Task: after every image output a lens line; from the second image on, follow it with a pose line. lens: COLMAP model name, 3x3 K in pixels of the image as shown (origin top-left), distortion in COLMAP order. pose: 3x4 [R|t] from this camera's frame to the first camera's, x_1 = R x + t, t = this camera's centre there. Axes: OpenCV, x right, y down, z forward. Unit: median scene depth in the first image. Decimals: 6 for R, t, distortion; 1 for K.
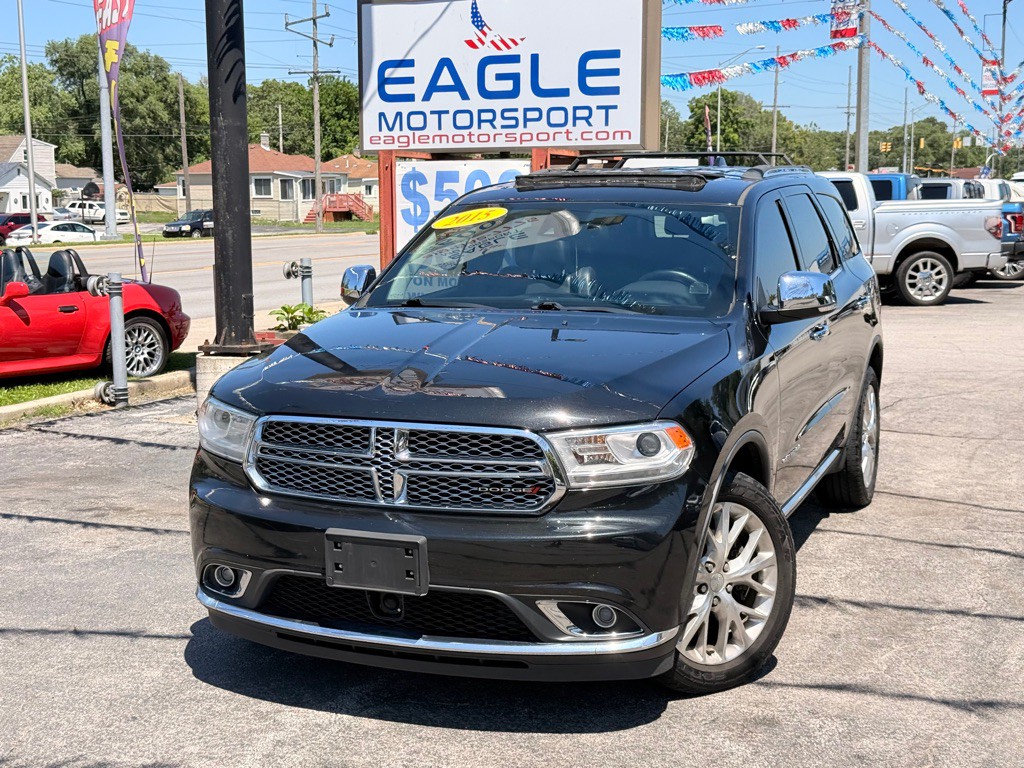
lens RADIAL K [[1464.4, 0, 512.0], [0, 1464.4, 384.0], [0, 0, 1]] dist [0.203043, -0.436652]
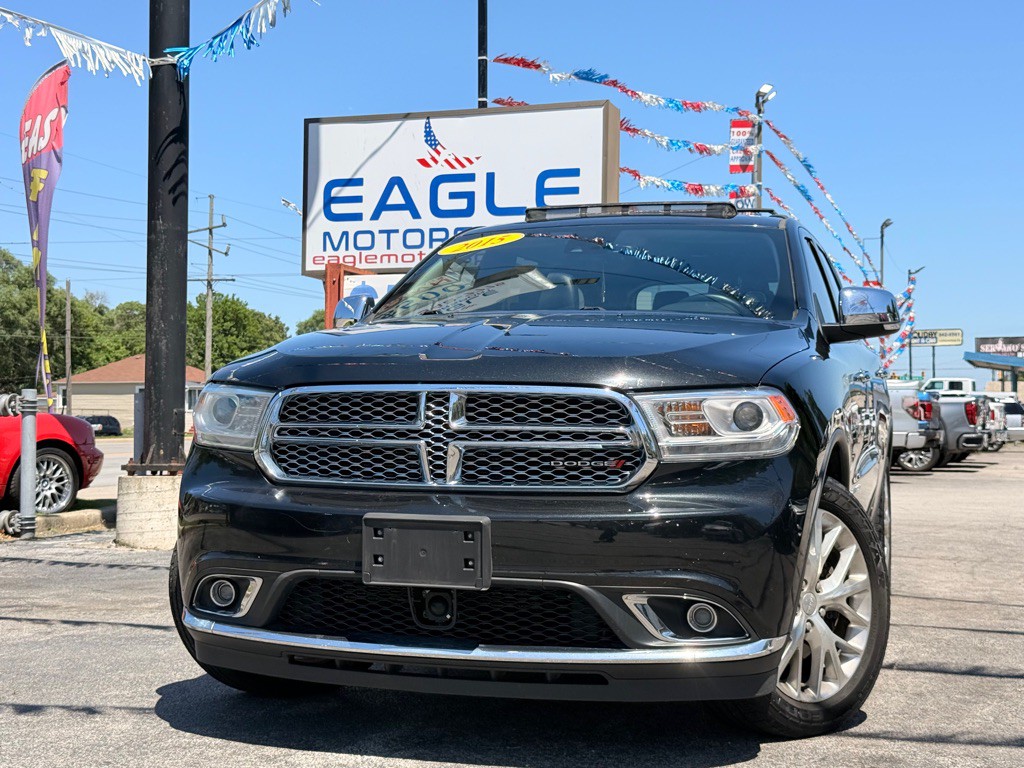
lens RADIAL K [[1465.9, 0, 522.0], [0, 1465.9, 386.1], [0, 0, 1]] dist [0.198207, -0.427764]
pose [[0.996184, 0.018551, 0.085281, -0.044941], [-0.005518, 0.988581, -0.150586, 0.062185], [-0.087101, 0.149541, 0.984912, 0.068788]]
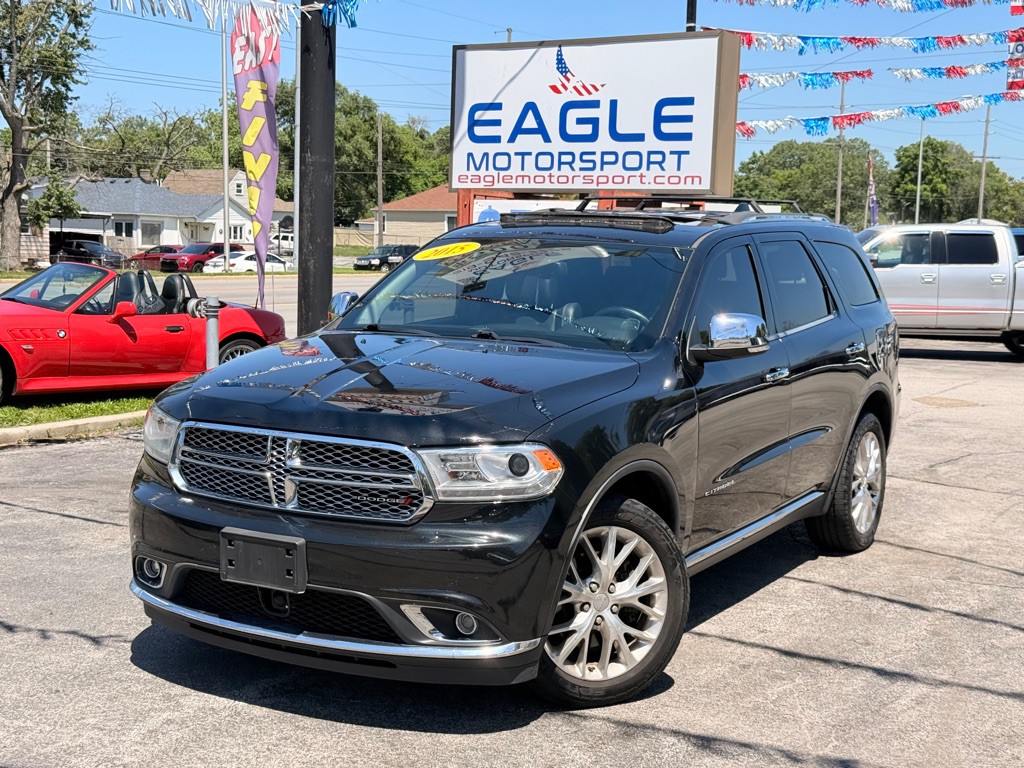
lens RADIAL K [[1464.4, 0, 512.0], [0, 1464.4, 384.0], [0, 0, 1]] dist [0.203043, -0.436652]
pose [[0.990275, 0.046456, -0.131141, 0.091500], [-0.050130, 0.998434, -0.024849, 0.003751], [0.129781, 0.031182, 0.991052, -0.023229]]
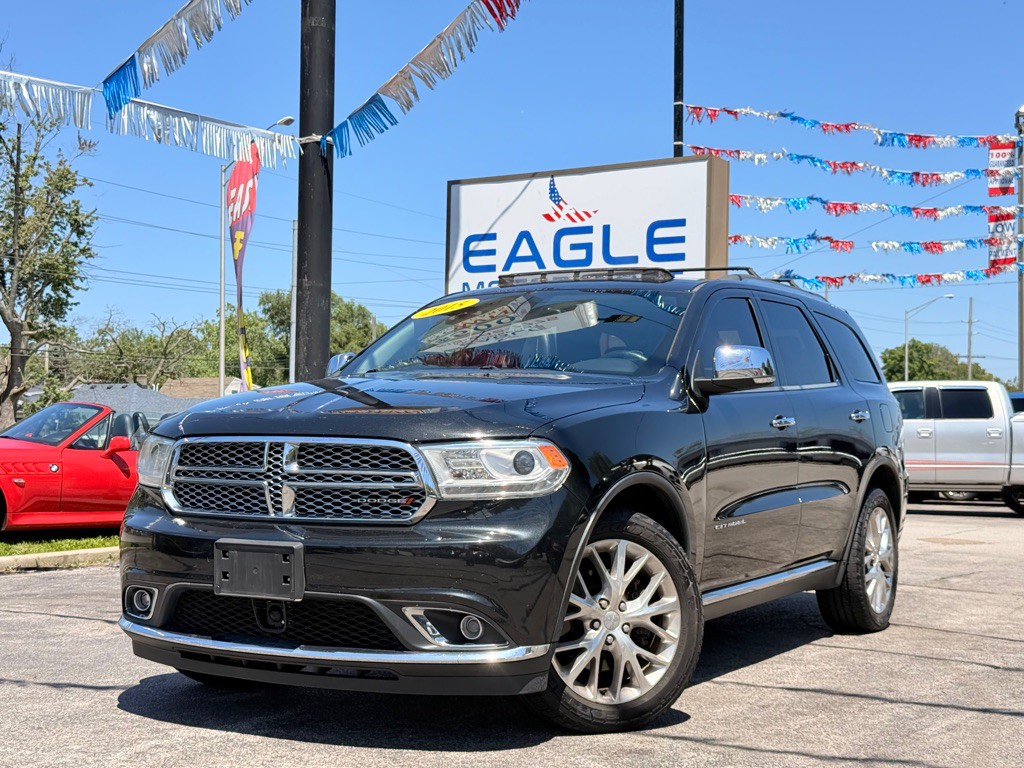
lens RADIAL K [[1464.4, 0, 506.6], [0, 1464.4, 382.5], [0, 0, 1]] dist [0.204259, -0.448501]
pose [[0.990806, 0.013282, -0.134636, 0.089070], [-0.035833, 0.985392, -0.166490, 0.064126], [0.130458, 0.169784, 0.976808, -0.007331]]
